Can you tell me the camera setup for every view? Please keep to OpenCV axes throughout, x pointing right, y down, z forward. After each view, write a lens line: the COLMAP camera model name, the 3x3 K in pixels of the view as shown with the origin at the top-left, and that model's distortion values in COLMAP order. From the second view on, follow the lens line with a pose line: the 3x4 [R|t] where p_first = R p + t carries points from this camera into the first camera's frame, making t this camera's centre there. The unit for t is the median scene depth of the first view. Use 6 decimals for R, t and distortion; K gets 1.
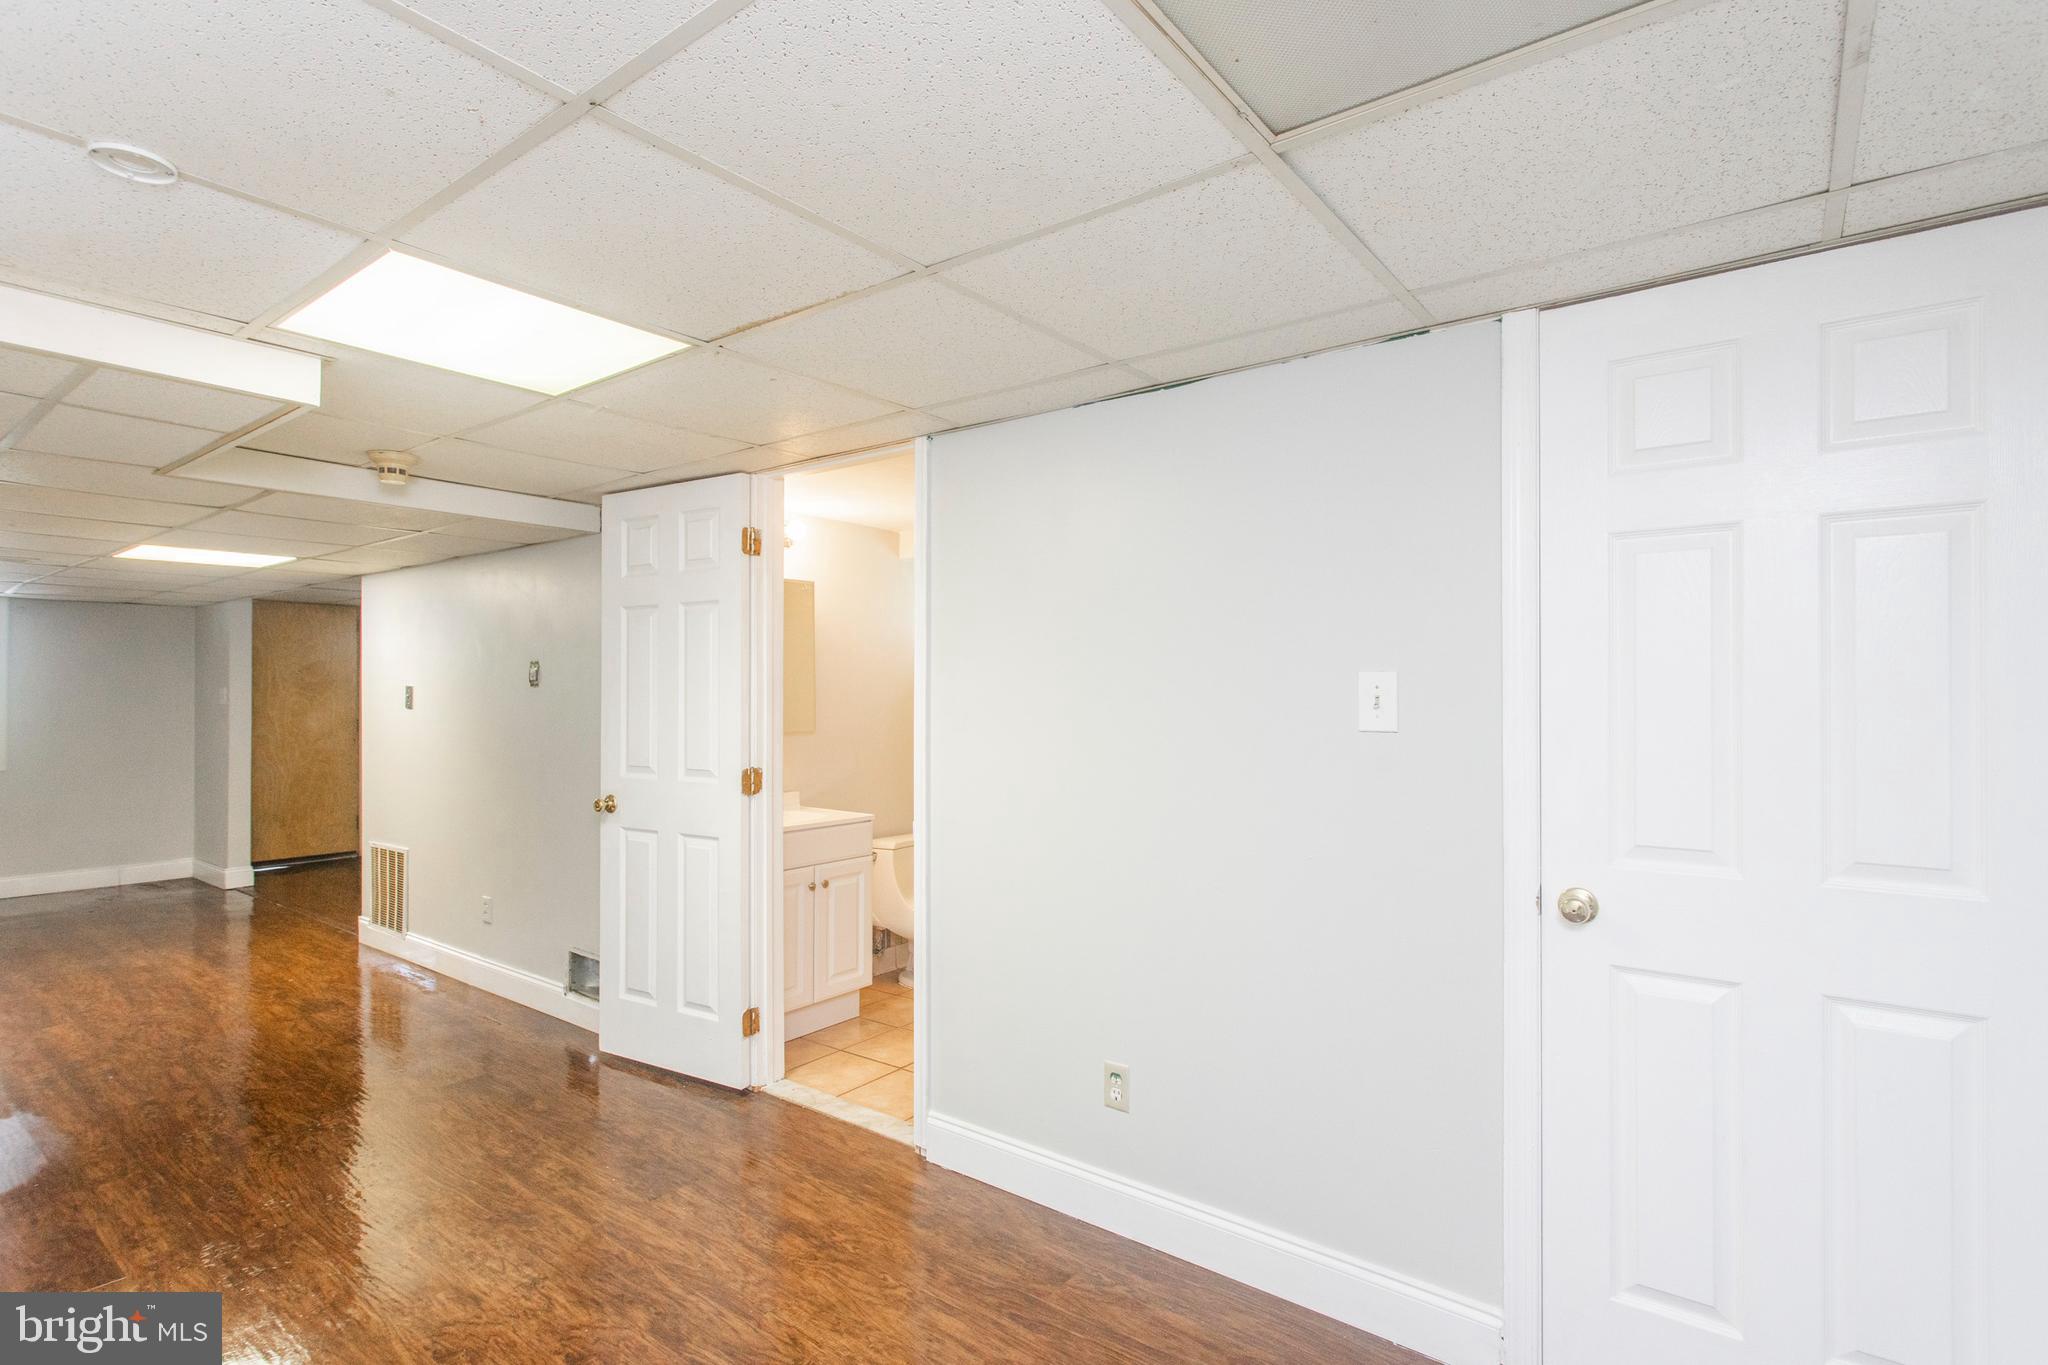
lens RADIAL K [[991.5, 0, 1015.1], [0, 991.5, 685.4], [0, 0, 1]] dist [0.001749, 0.000734]
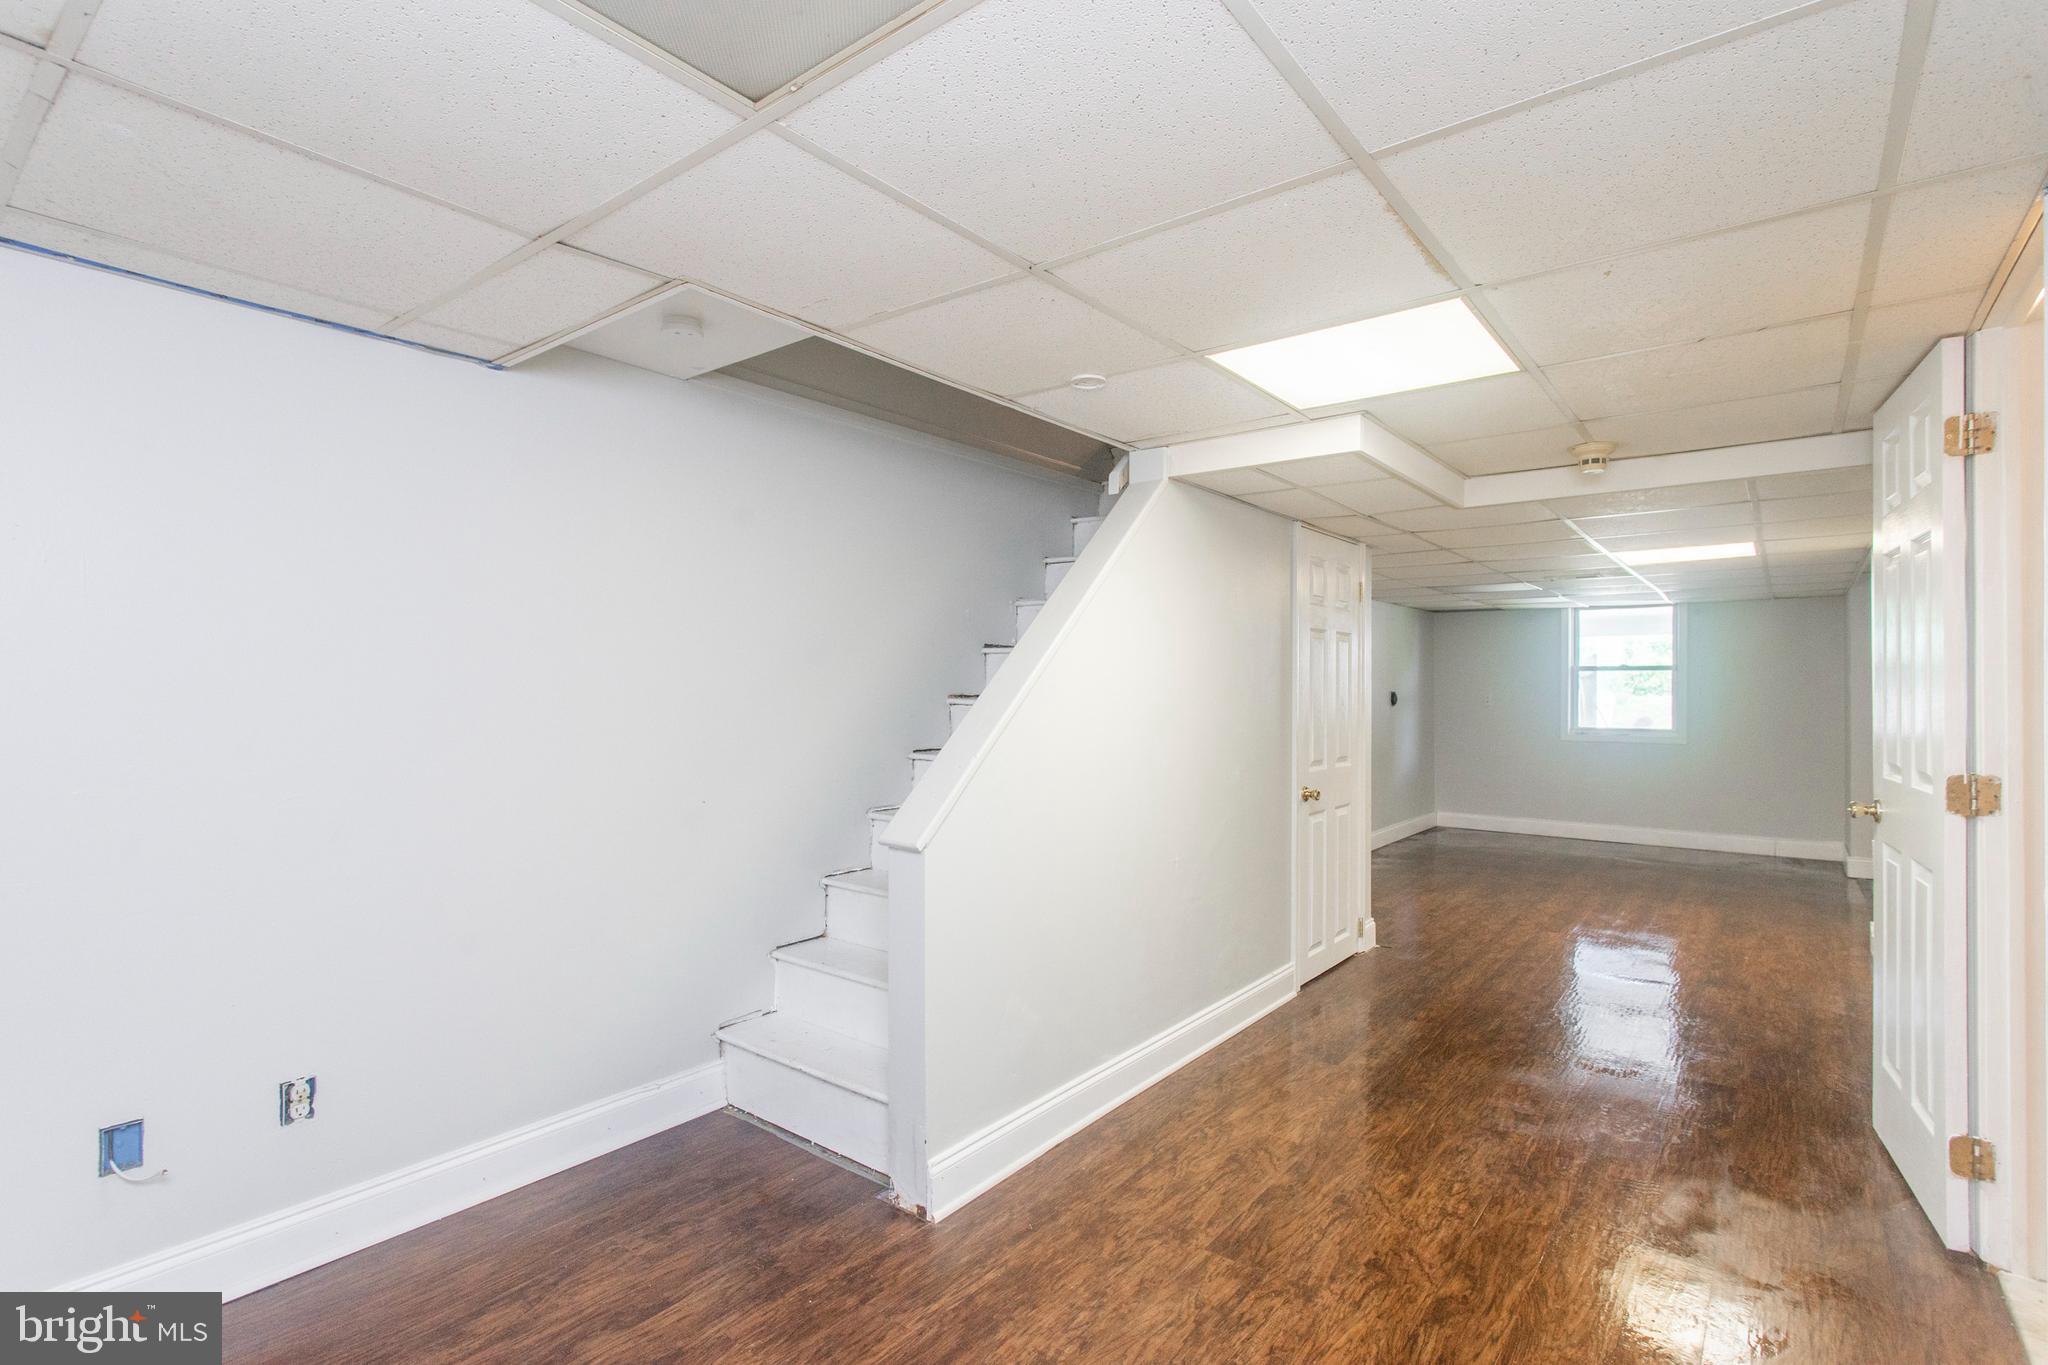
lens RADIAL K [[977.9, 0, 1013.4], [0, 977.9, 681.8], [0, 0, 1]] dist [-0.002948, 0.000957]
pose [[-0.011975, -0.007274, -0.999902, 0.559980], [0.010004, 0.999923, -0.007394, 0.027475], [0.999878, -0.010092, -0.011901, 0.525077]]
